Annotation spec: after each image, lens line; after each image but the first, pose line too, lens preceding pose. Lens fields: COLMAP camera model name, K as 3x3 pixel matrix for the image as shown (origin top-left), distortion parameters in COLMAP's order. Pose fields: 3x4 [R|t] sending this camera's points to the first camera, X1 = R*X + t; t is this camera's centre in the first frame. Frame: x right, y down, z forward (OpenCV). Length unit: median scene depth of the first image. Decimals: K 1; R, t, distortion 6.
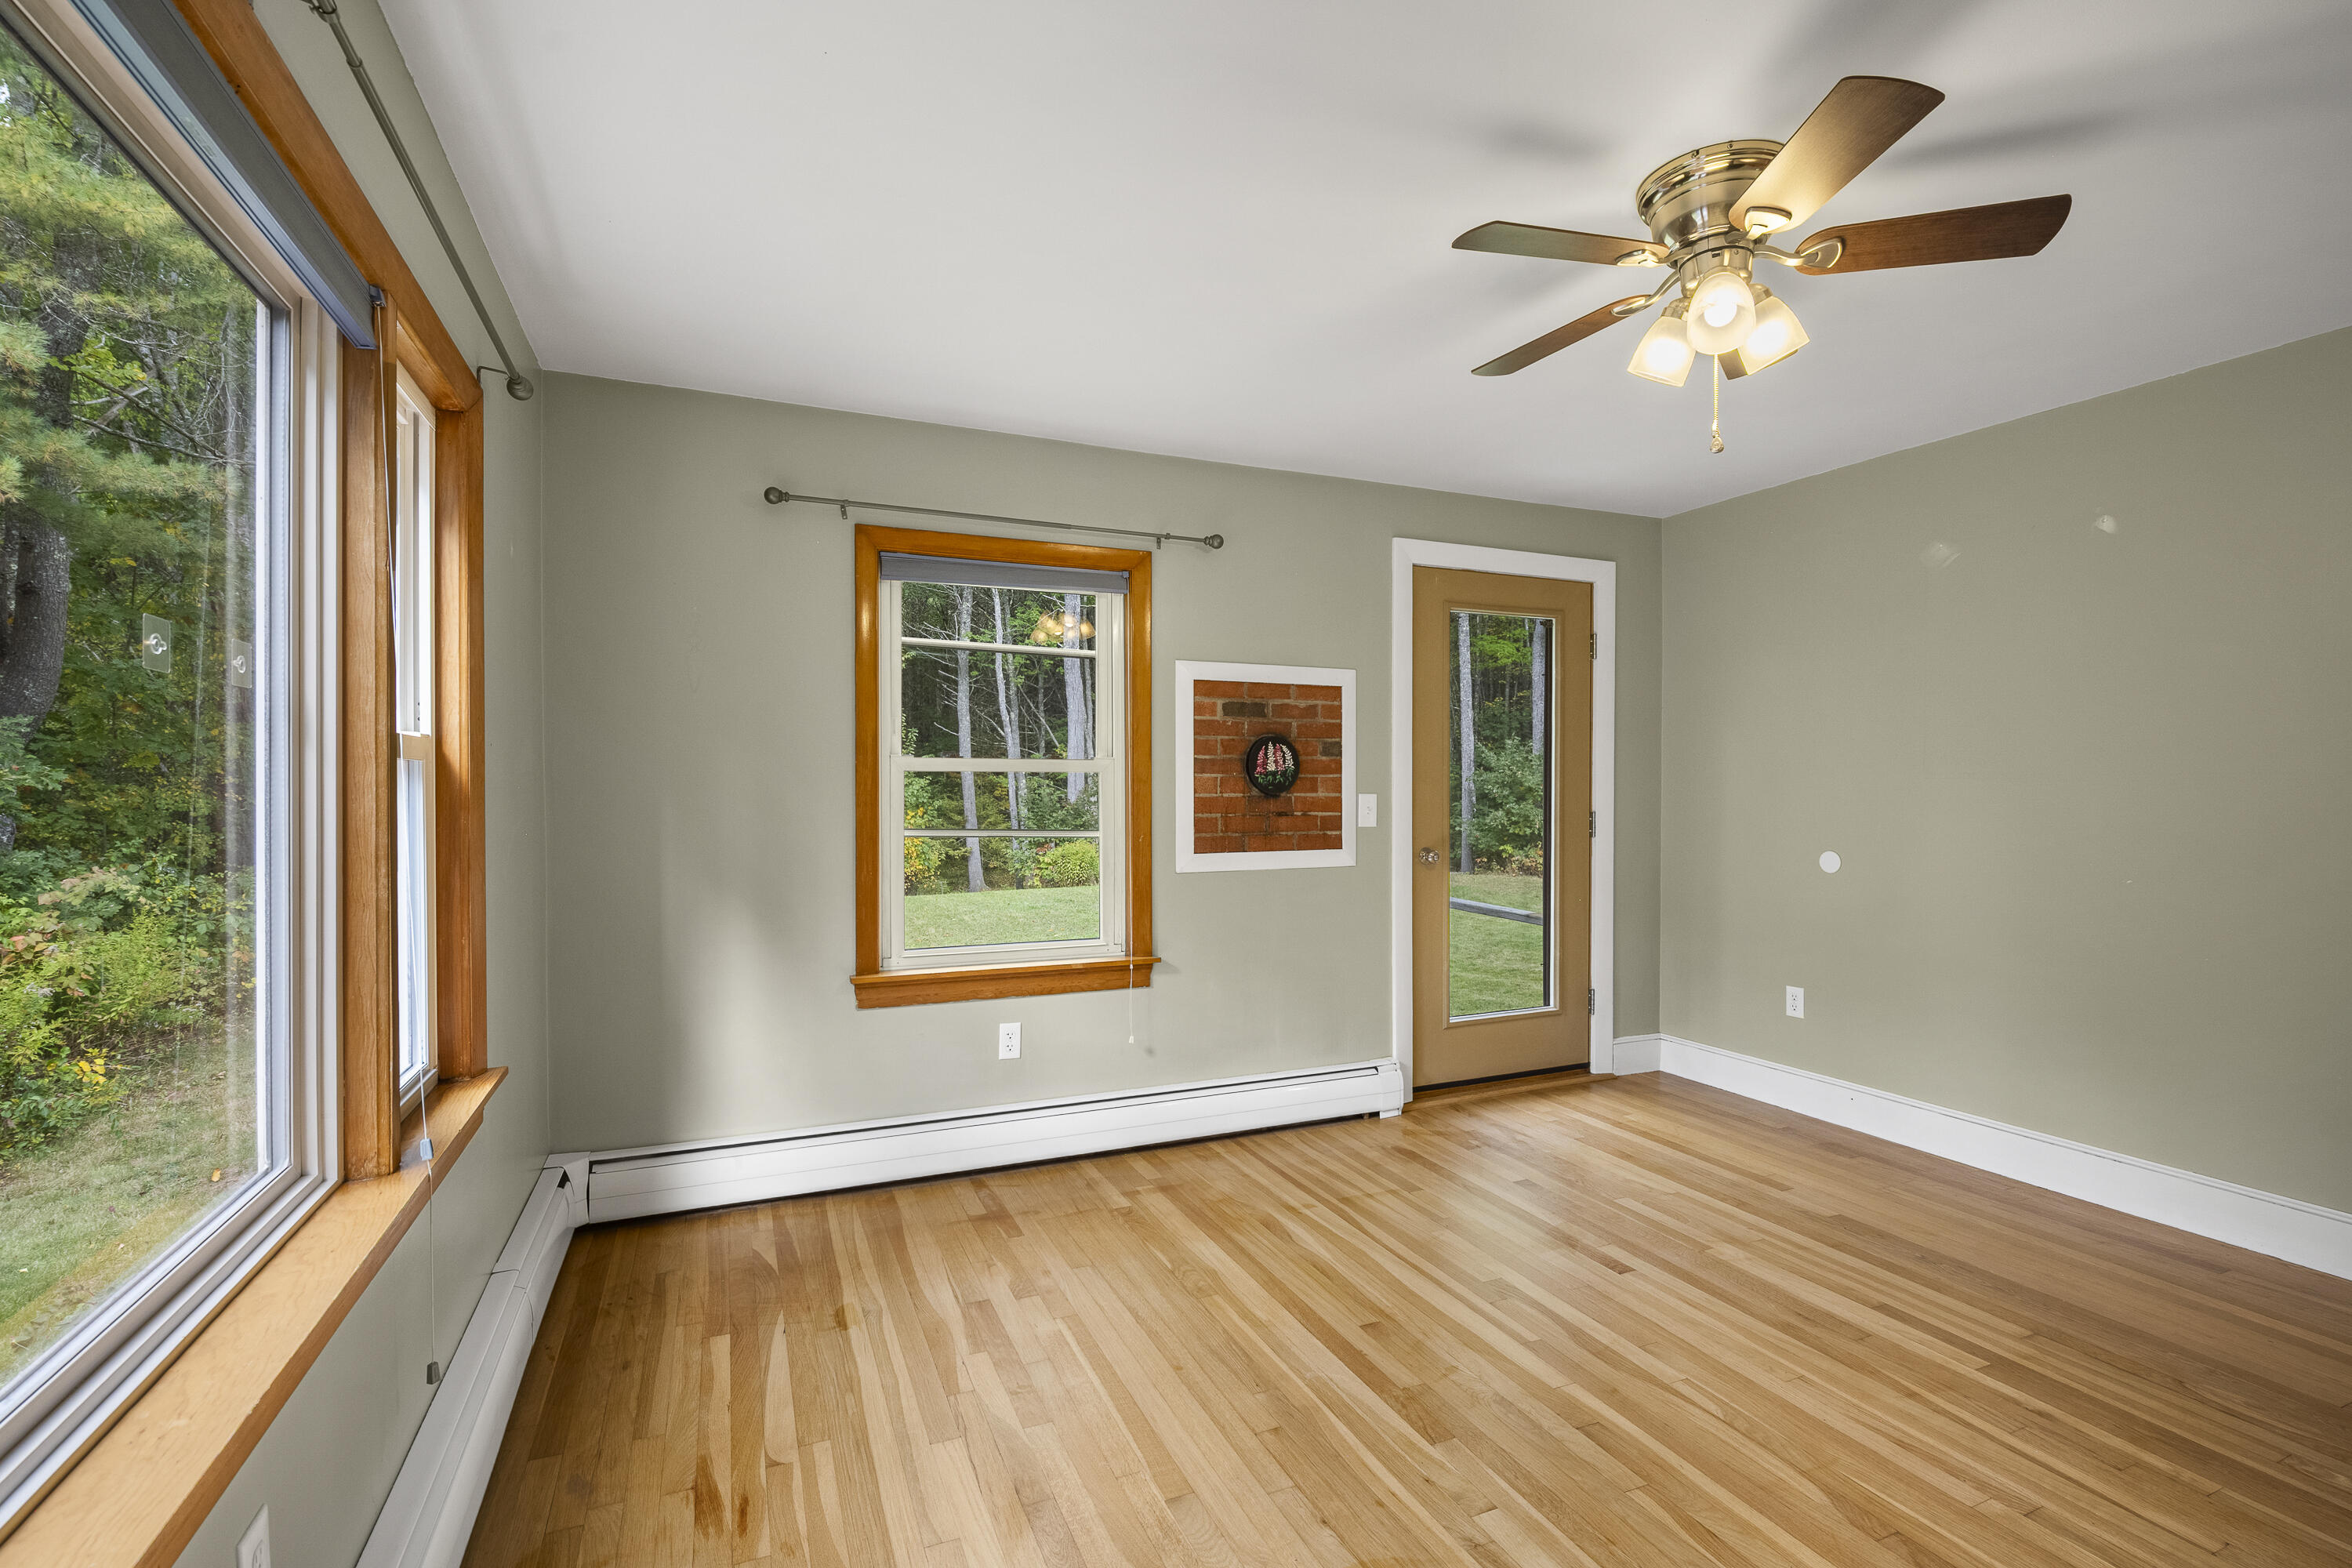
lens RADIAL K [[1041.9, 0, 1168.3], [0, 1041.9, 800.1], [0, 0, 1]] dist [-0.011122, -0.000490]
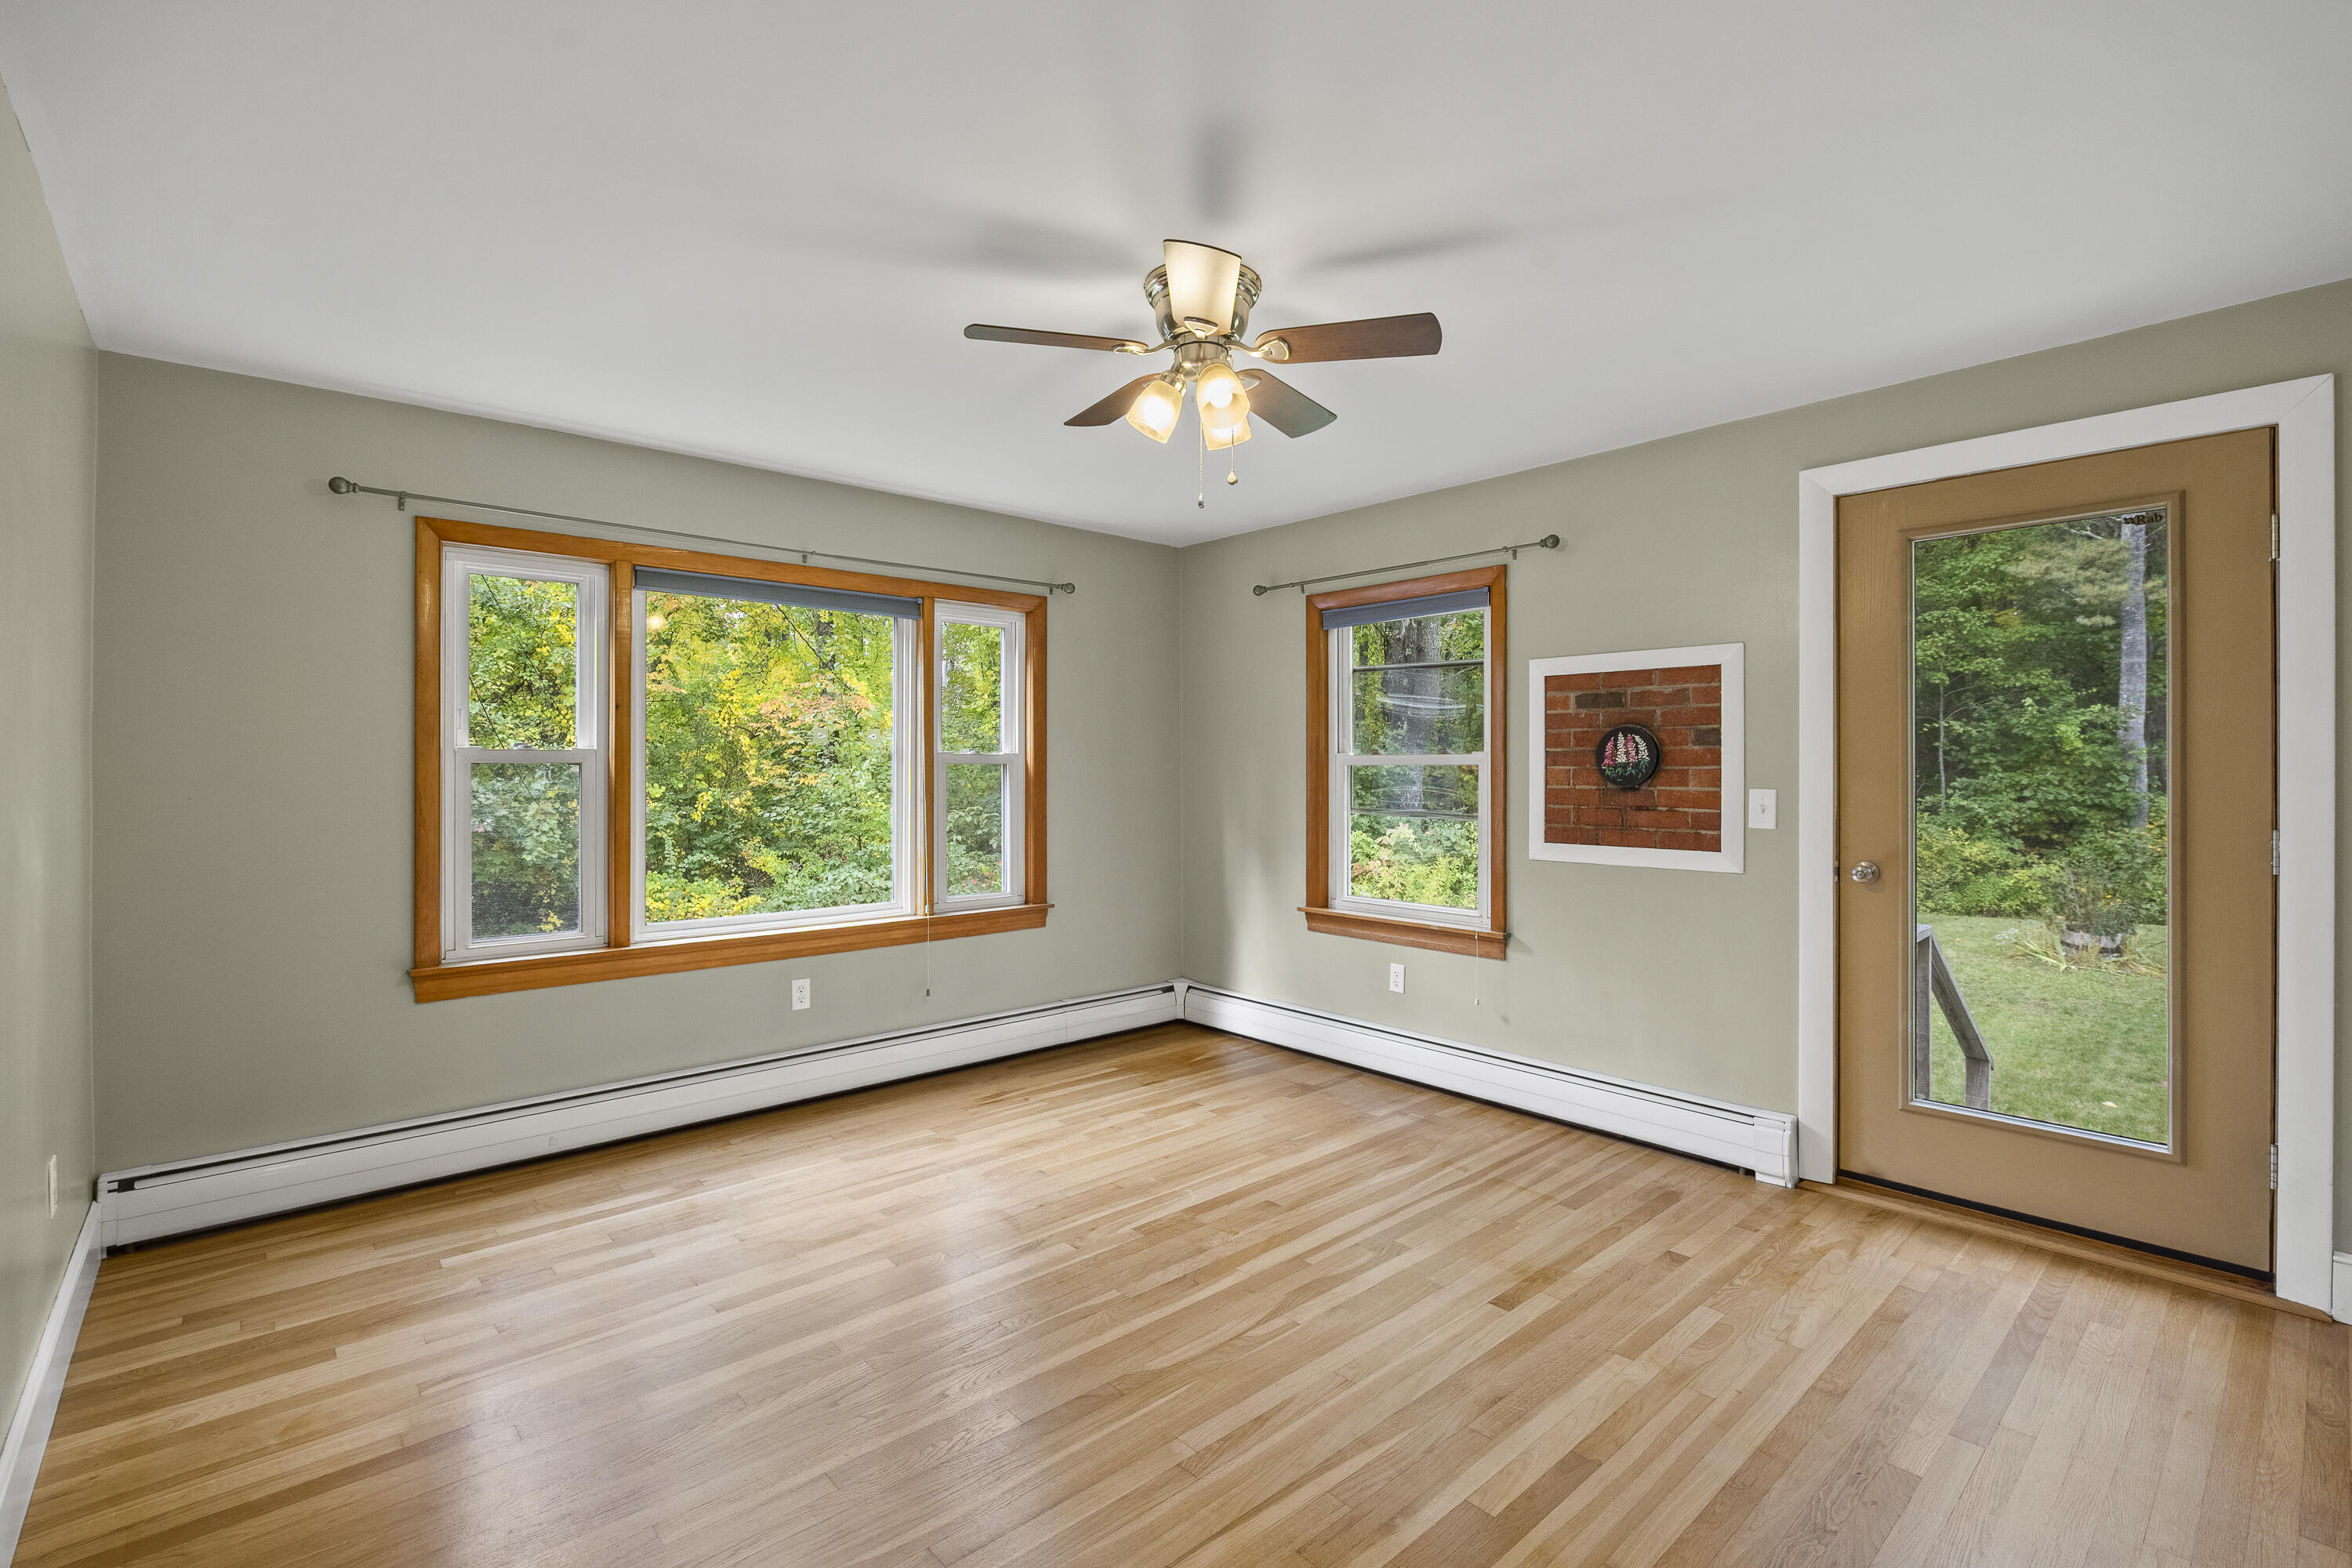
lens RADIAL K [[1051.2, 0, 1176.0], [0, 1051.2, 784.0], [0, 0, 1]] dist [-0.013790, -0.000641]
pose [[0.322777, 0.013742, -0.946375, 0.917906], [-0.015438, 0.999838, 0.009253, -0.011585], [0.946349, 0.011623, 0.322936, 0.315371]]
